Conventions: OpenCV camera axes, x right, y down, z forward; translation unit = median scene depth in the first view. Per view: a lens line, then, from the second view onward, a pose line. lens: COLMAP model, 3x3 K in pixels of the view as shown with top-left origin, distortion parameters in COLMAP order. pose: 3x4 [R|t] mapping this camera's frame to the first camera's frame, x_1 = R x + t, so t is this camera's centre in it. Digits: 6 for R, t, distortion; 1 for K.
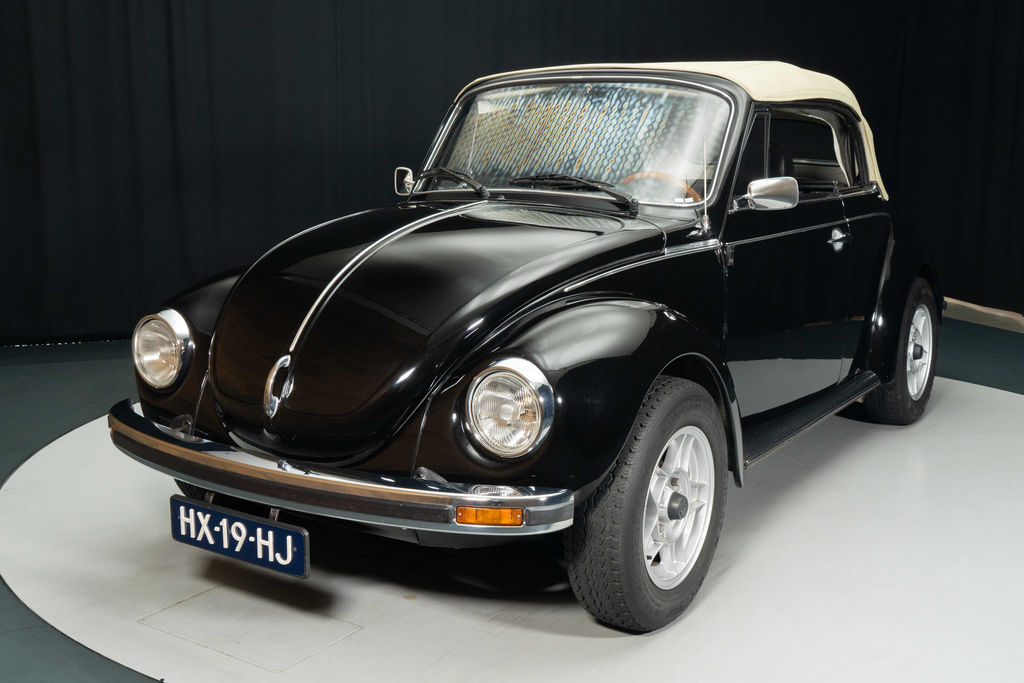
lens RADIAL K [[1104.1, 0, 512.2], [0, 1104.1, 344.0], [0, 0, 1]] dist [0.012867, 0.000000]
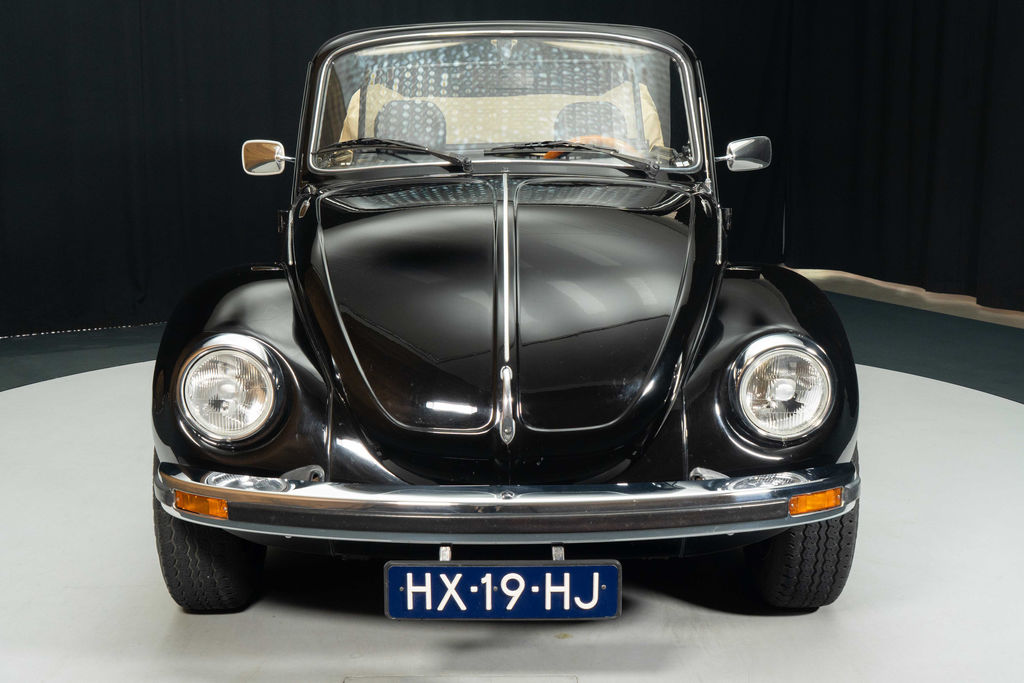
lens RADIAL K [[1339.9, 0, 510.4], [0, 1339.9, 342.1], [0, 0, 1]] dist [-0.045420, 0.000000]
pose [[0.841744, -0.110961, 0.528351, -0.645285], [0.115058, 0.993038, 0.025247, -0.028674], [-0.527474, 0.039539, 0.848651, 0.133596]]
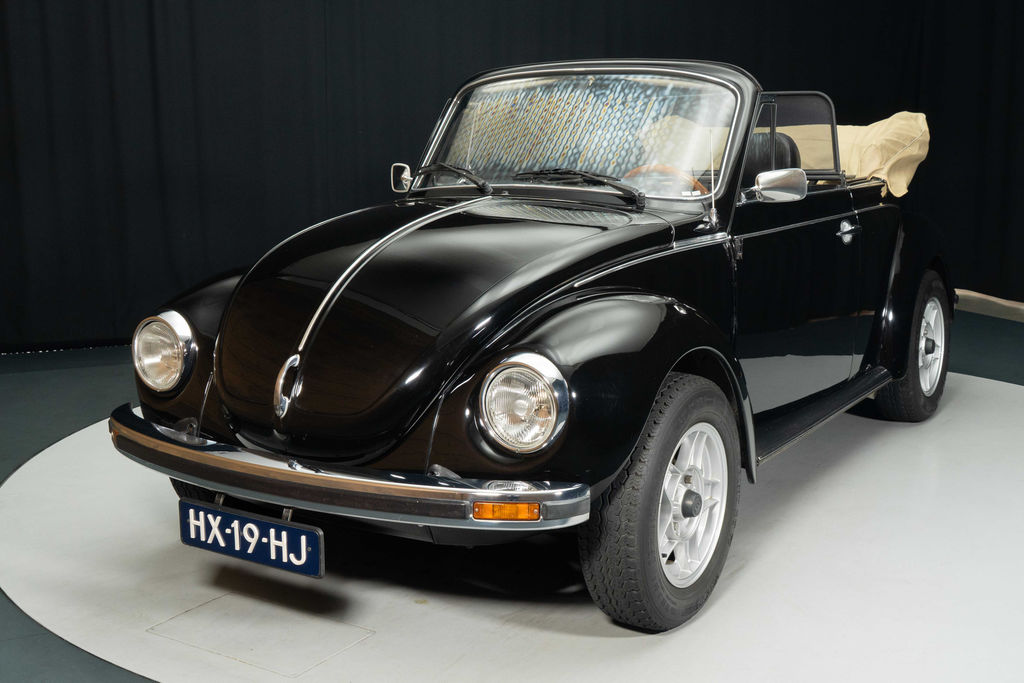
lens RADIAL K [[1190.1, 0, 510.8], [0, 1190.1, 334.7], [0, 0, 1]] dist [-0.017783, 0.000000]
pose [[0.999808, -0.014368, 0.013308, -0.022960], [0.014566, 0.999782, -0.014960, 0.009974], [-0.013091, 0.015151, 0.999800, -0.058730]]
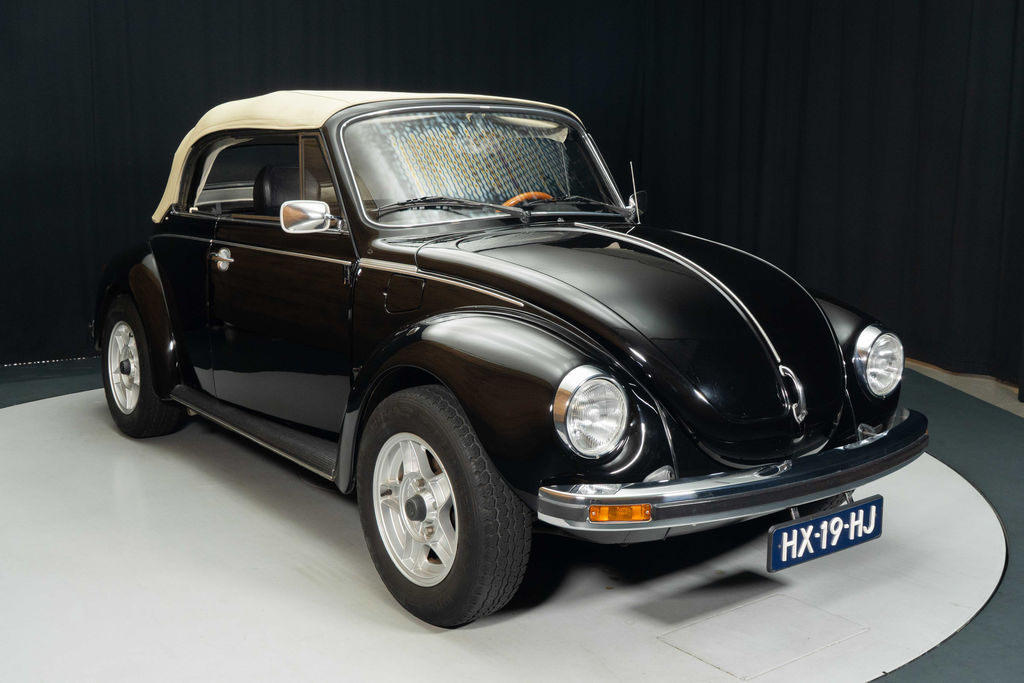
lens RADIAL K [[1098.3, 0, 514.4], [0, 1098.3, 340.1], [0, 0, 1]] dist [-0.023152, 0.000000]
pose [[0.347966, -0.159967, 0.923759, -1.141394], [0.178417, 0.978627, 0.102261, -0.152270], [-0.920373, 0.129231, 0.369069, 0.747170]]
